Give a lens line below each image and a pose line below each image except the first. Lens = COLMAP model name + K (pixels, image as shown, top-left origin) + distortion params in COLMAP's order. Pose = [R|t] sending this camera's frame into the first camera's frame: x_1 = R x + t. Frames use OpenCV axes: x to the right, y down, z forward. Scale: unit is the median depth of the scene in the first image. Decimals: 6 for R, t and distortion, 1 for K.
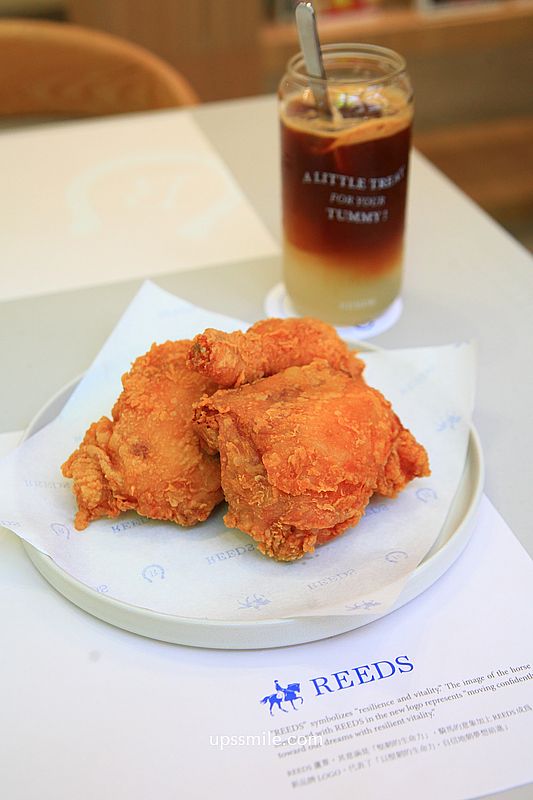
lens RADIAL K [[1087.7, 0, 265.5], [0, 1087.7, 398.8], [0, 0, 1]] dist [0.069334, 0.000000]
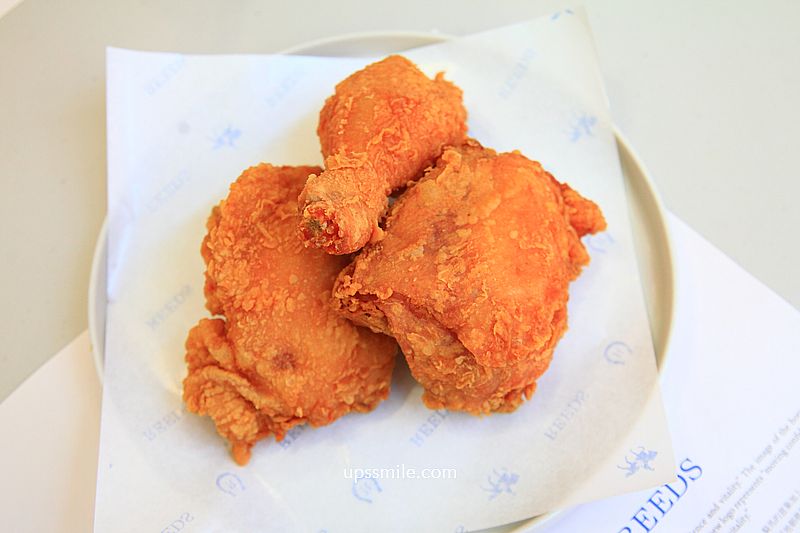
lens RADIAL K [[1087.7, 0, 400.6], [0, 1087.7, 271.4], [0, 0, 1]] dist [0.069334, 0.000000]
pose [[0.897797, -0.408244, 0.165221, -0.143899], [0.270291, 0.806947, 0.525147, -0.389823], [-0.347713, -0.426818, 0.834819, 0.354947]]
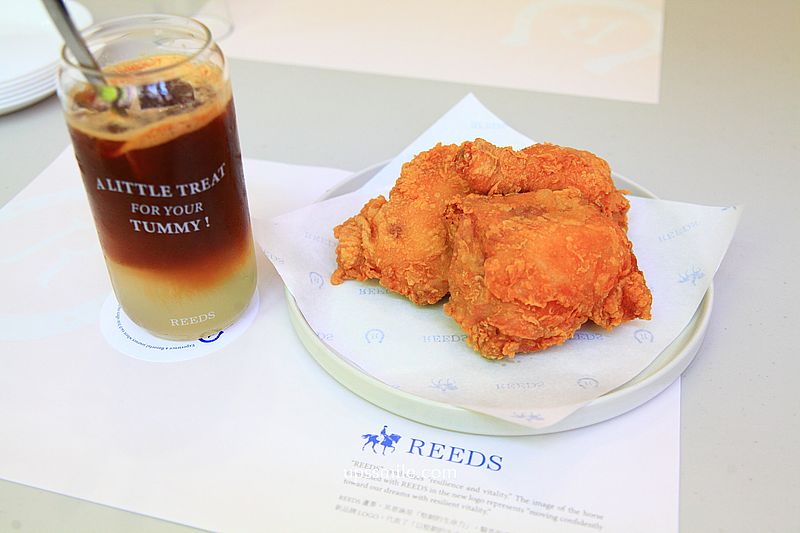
lens RADIAL K [[891.7, 0, 392.2], [0, 891.7, 225.2], [0, 0, 1]] dist [-0.020544, 0.000000]
pose [[0.924608, 0.234027, -0.300553, 0.161900], [-0.228897, 0.972023, 0.052701, -0.006054], [0.304478, 0.020068, 0.952308, 0.110577]]
